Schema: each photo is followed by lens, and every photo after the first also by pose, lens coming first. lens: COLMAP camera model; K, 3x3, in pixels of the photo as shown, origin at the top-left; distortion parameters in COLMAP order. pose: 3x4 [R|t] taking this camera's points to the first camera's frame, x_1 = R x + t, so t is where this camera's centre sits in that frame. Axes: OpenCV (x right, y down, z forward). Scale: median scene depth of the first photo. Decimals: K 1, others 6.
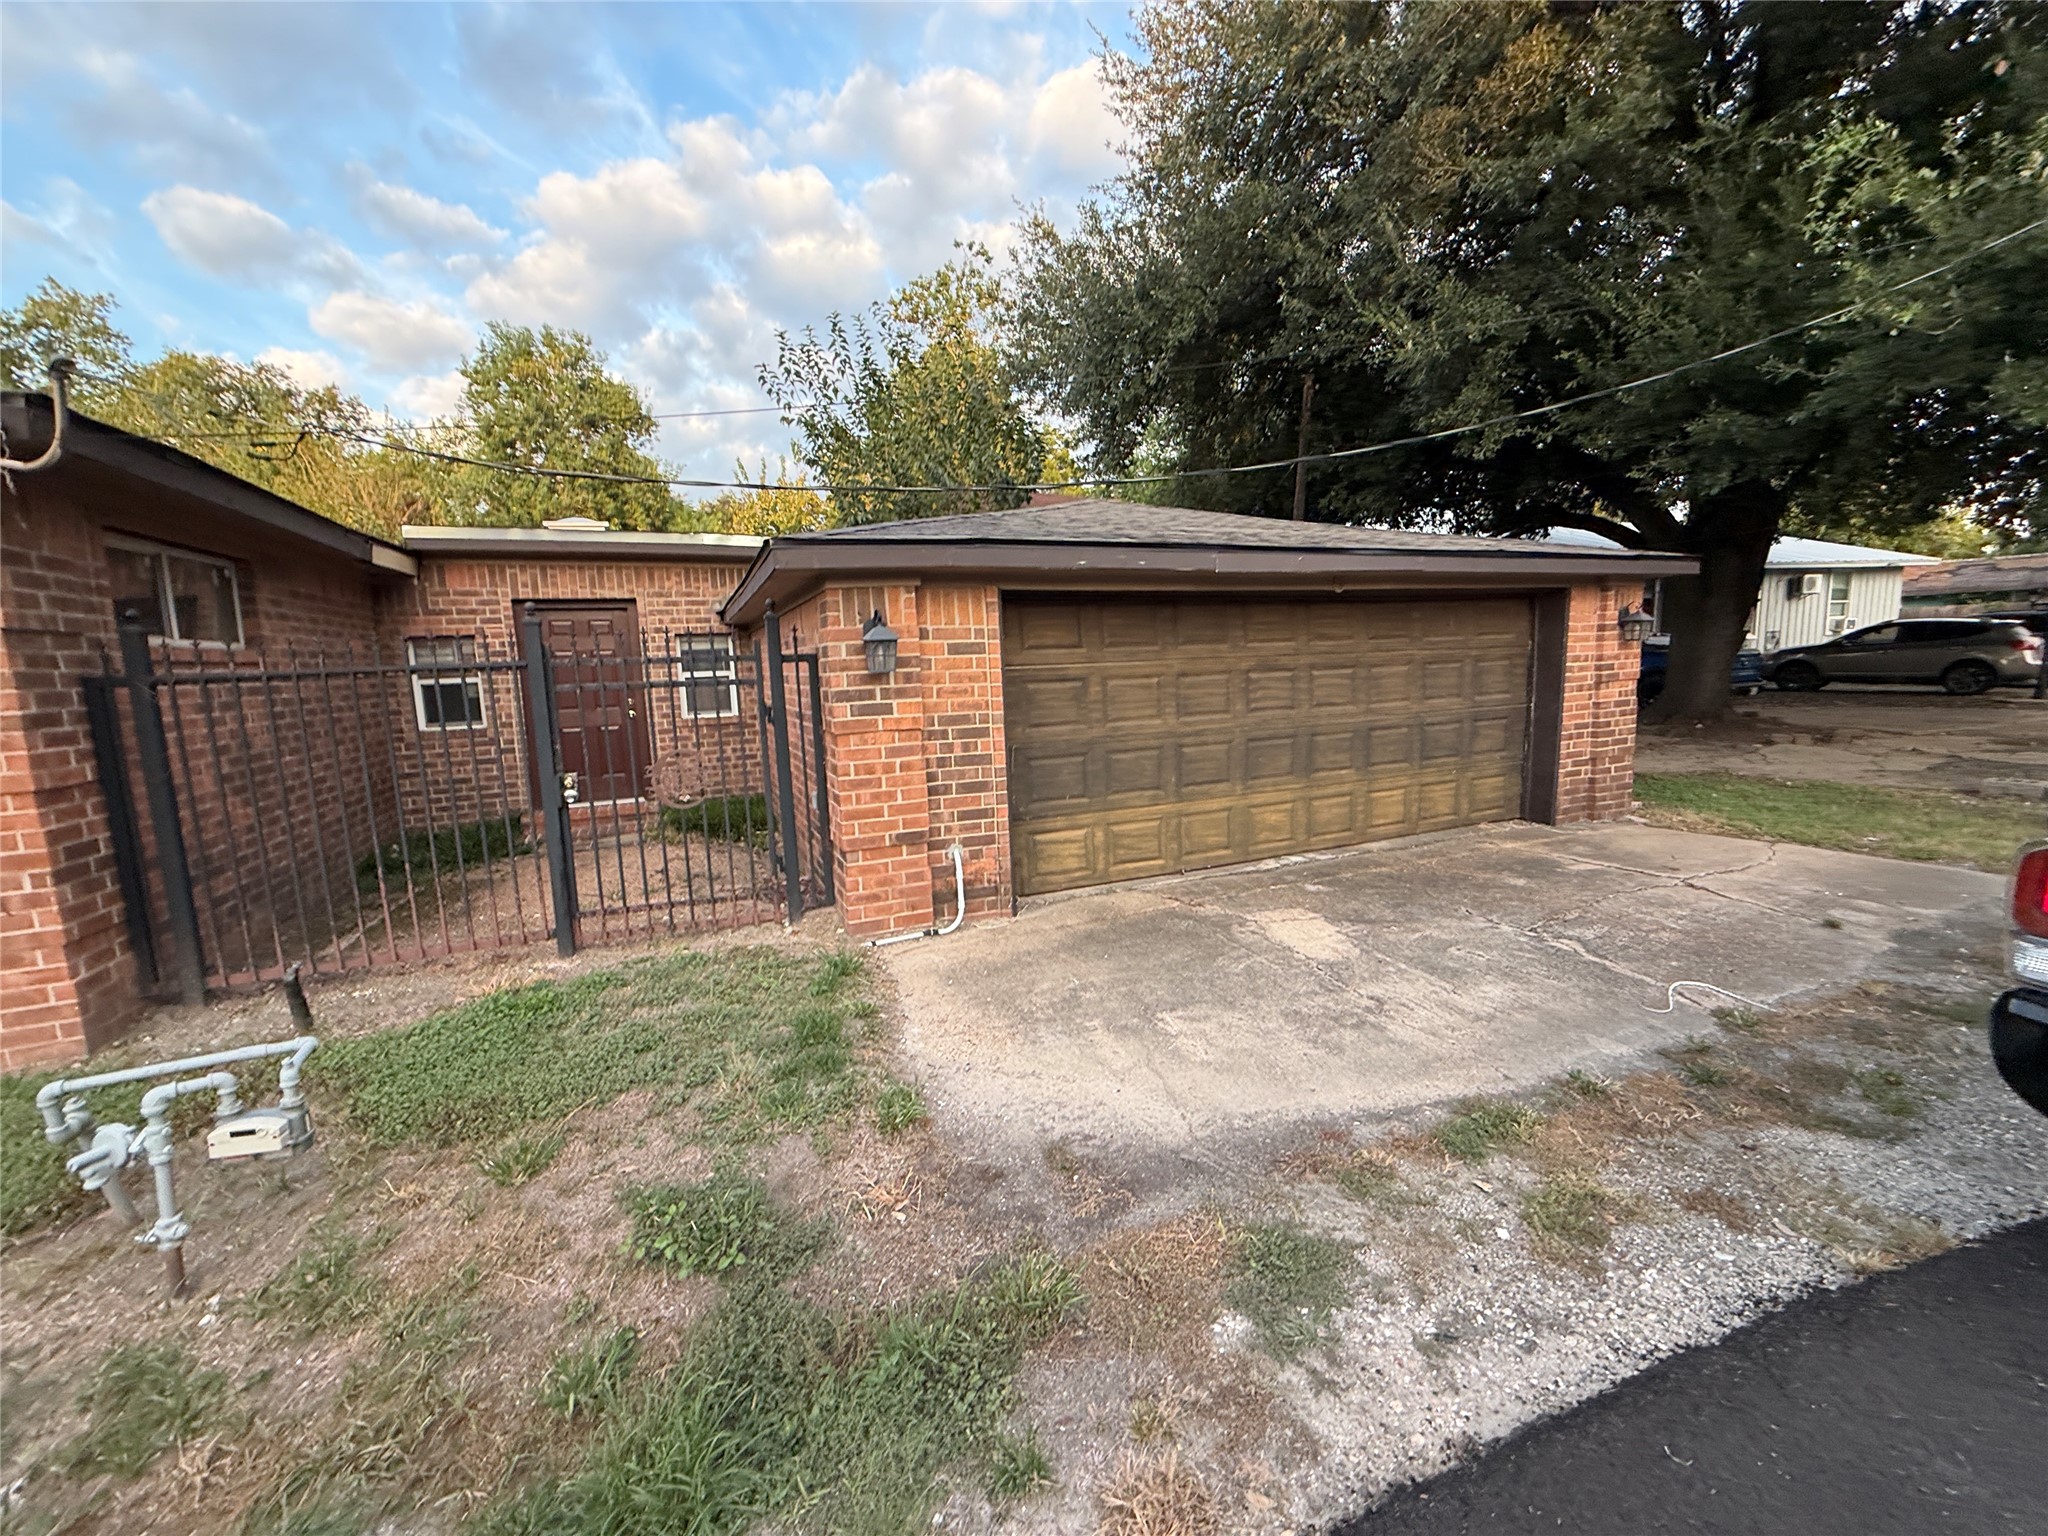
lens RADIAL K [[811.4, 0, 1021.4], [0, 811.4, 763.2], [0, 0, 1]] dist [-0.000043, 0.000062]
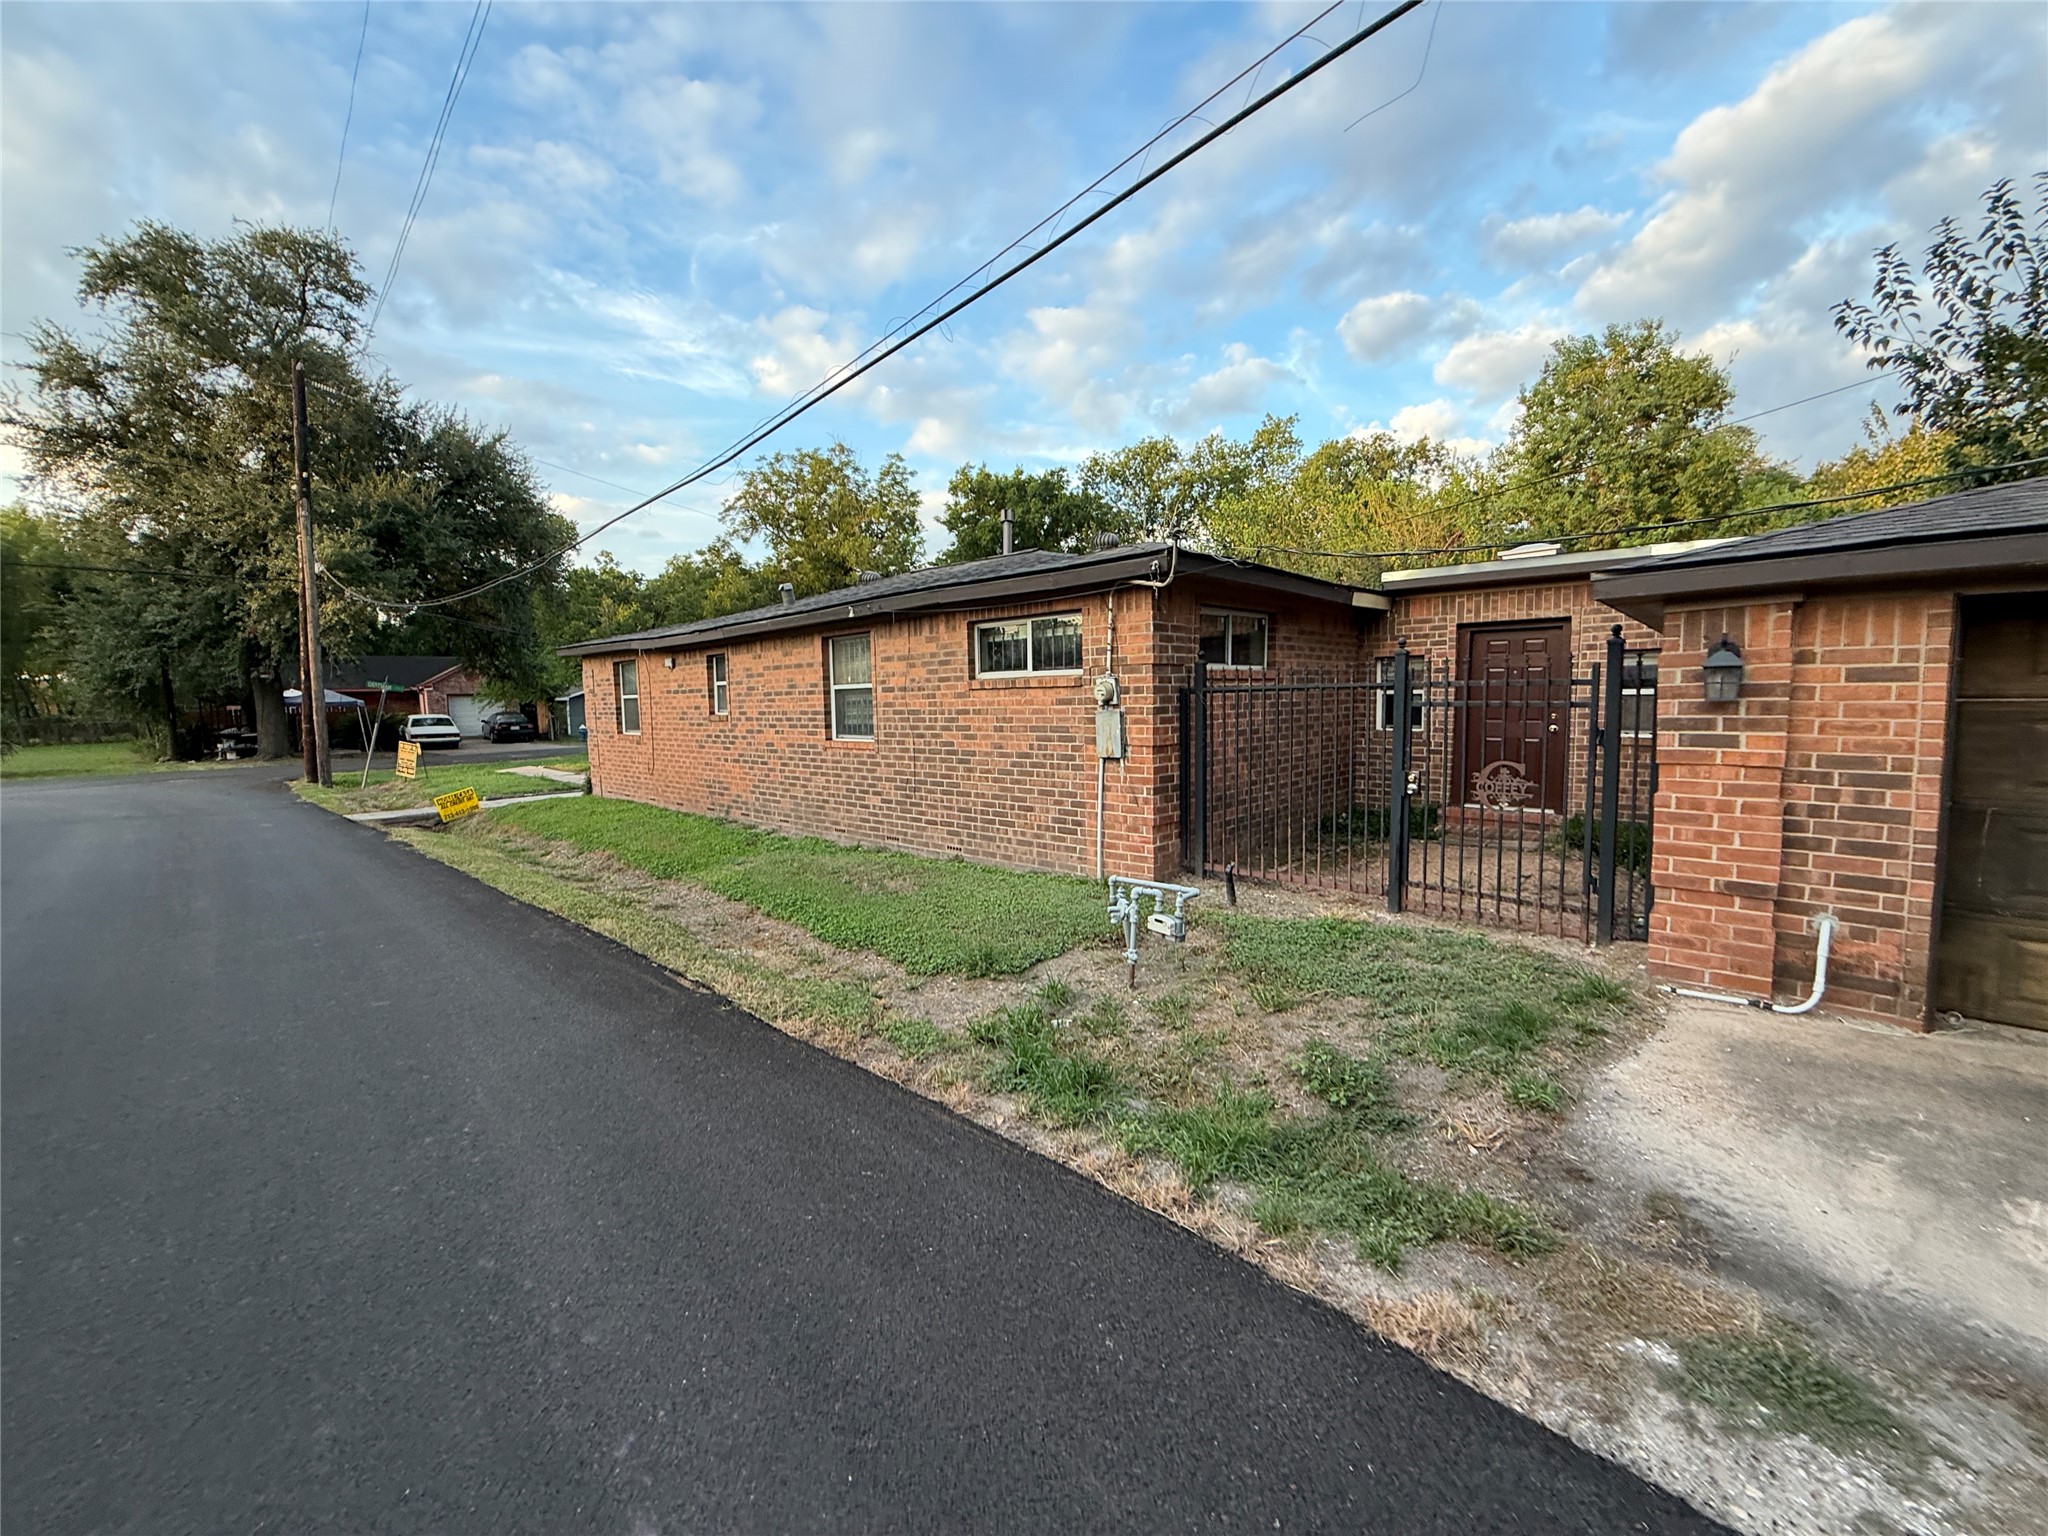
lens RADIAL K [[811.4, 0, 1021.4], [0, 811.4, 763.2], [0, 0, 1]] dist [-0.000043, 0.000062]
pose [[0.421601, 0.106988, -0.900448, 0.305427], [-0.114019, 0.991389, 0.064409, -0.010563], [0.899585, 0.075513, 0.430169, -0.092732]]
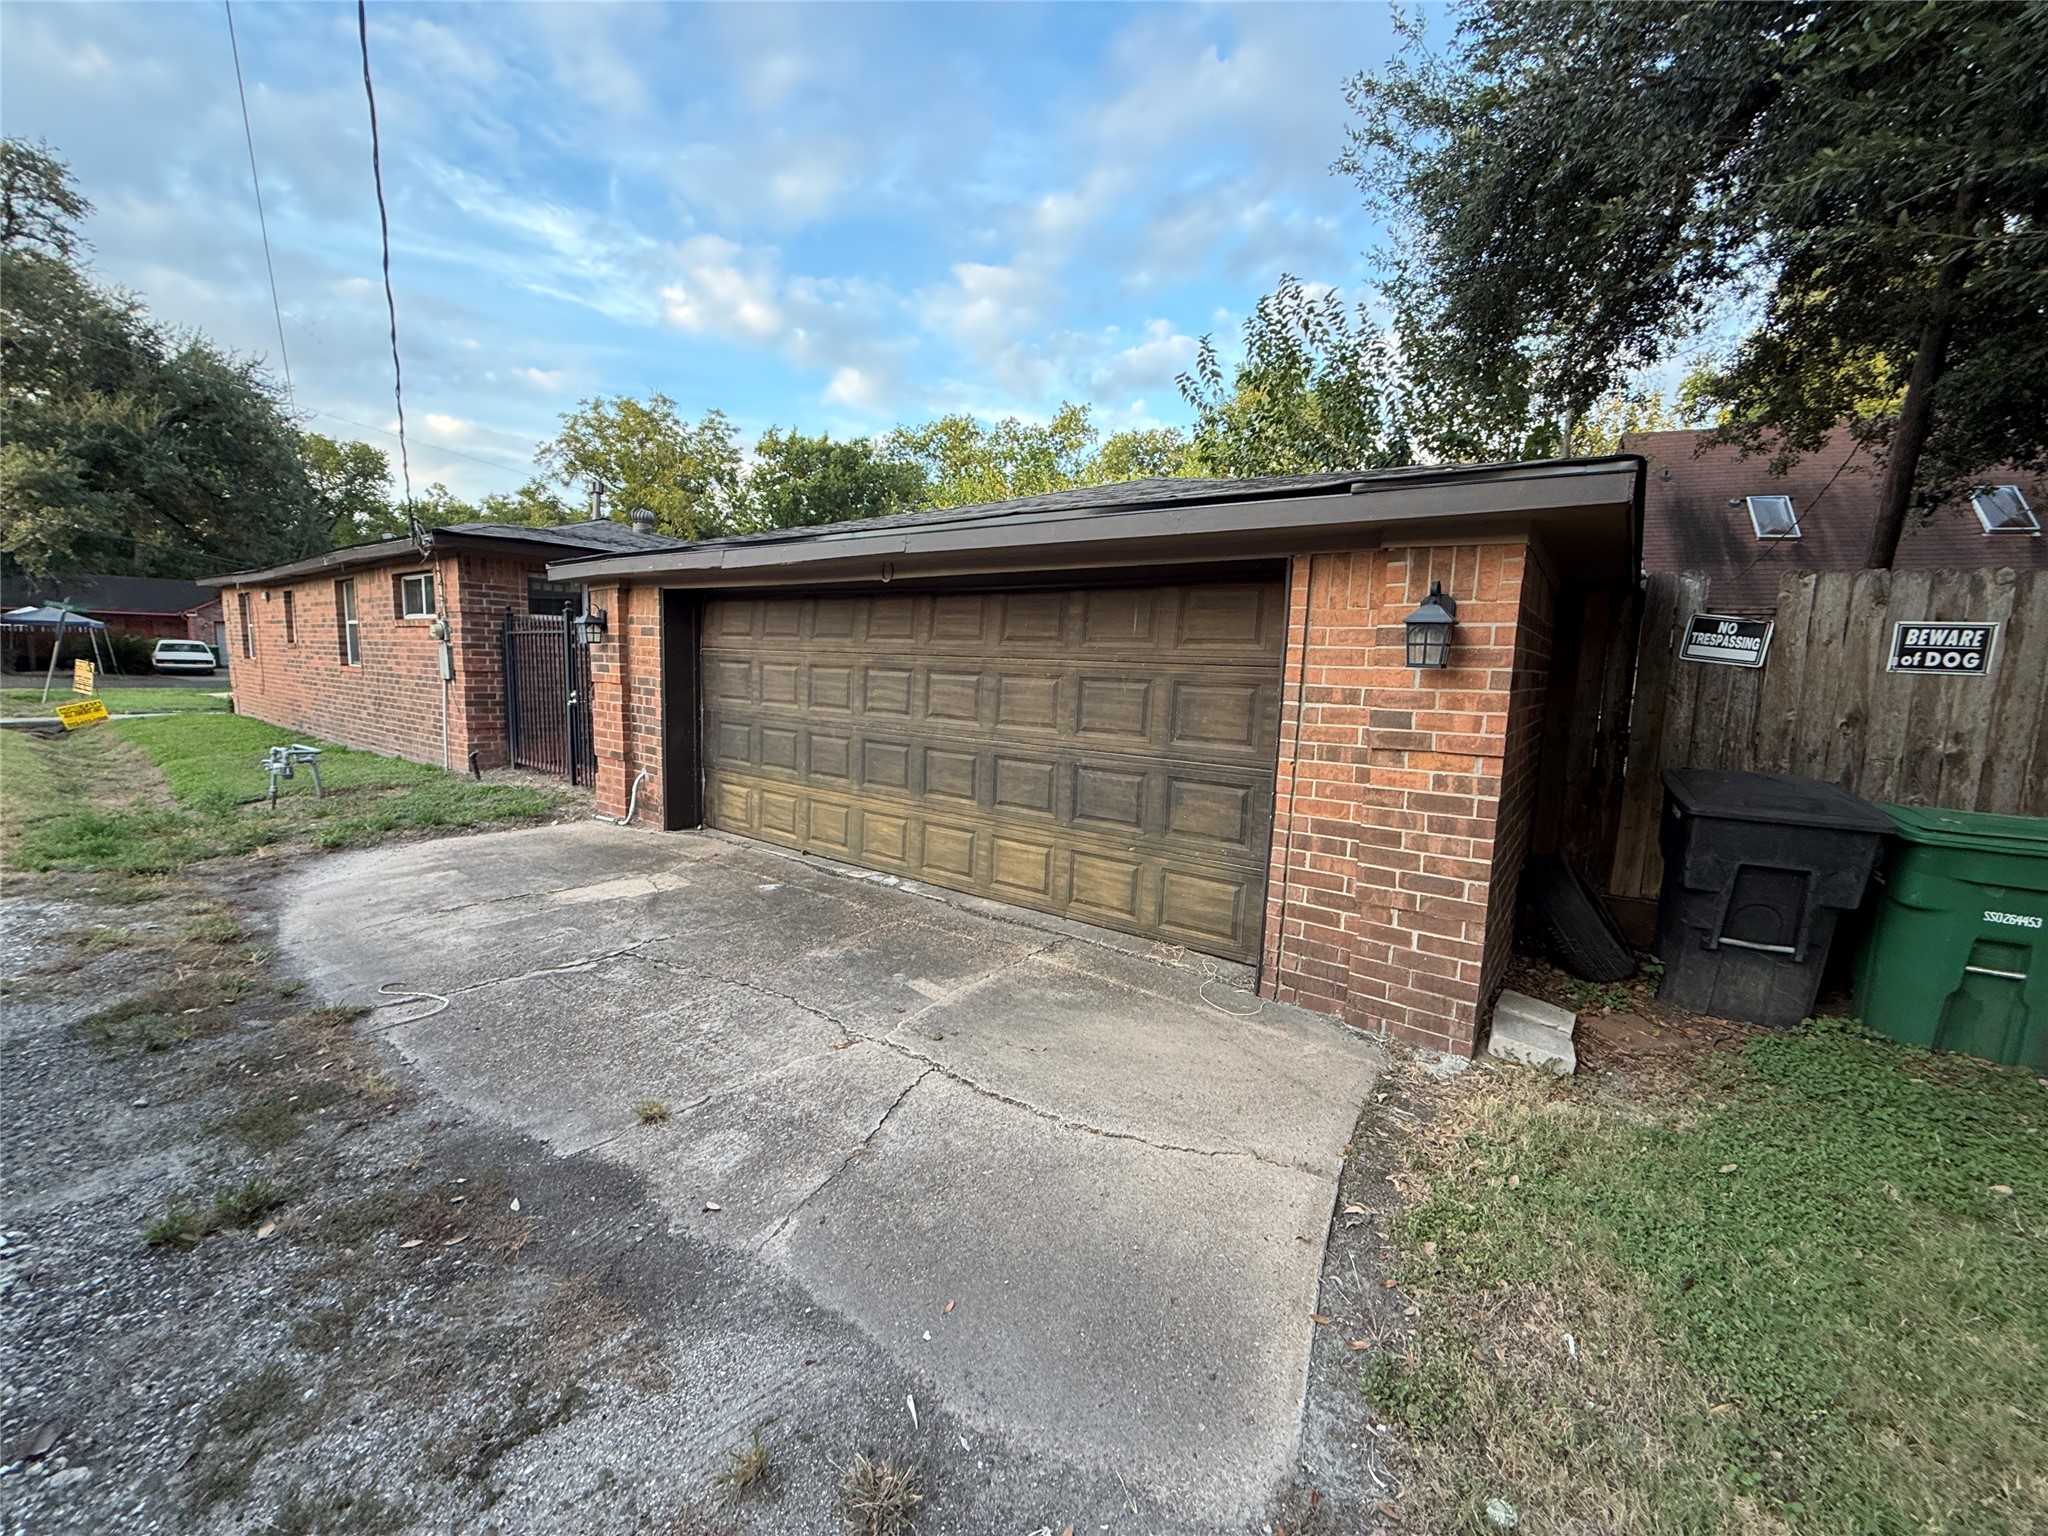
lens RADIAL K [[813.2, 0, 1018.1], [0, 813.2, 763.8], [0, 0, 1]] dist [-0.001576, 0.000127]
pose [[0.507352, 0.161250, -0.846518, 1.538735], [-0.161932, 0.982677, 0.090134, -0.151036], [0.846388, 0.091348, 0.524674, 0.849441]]
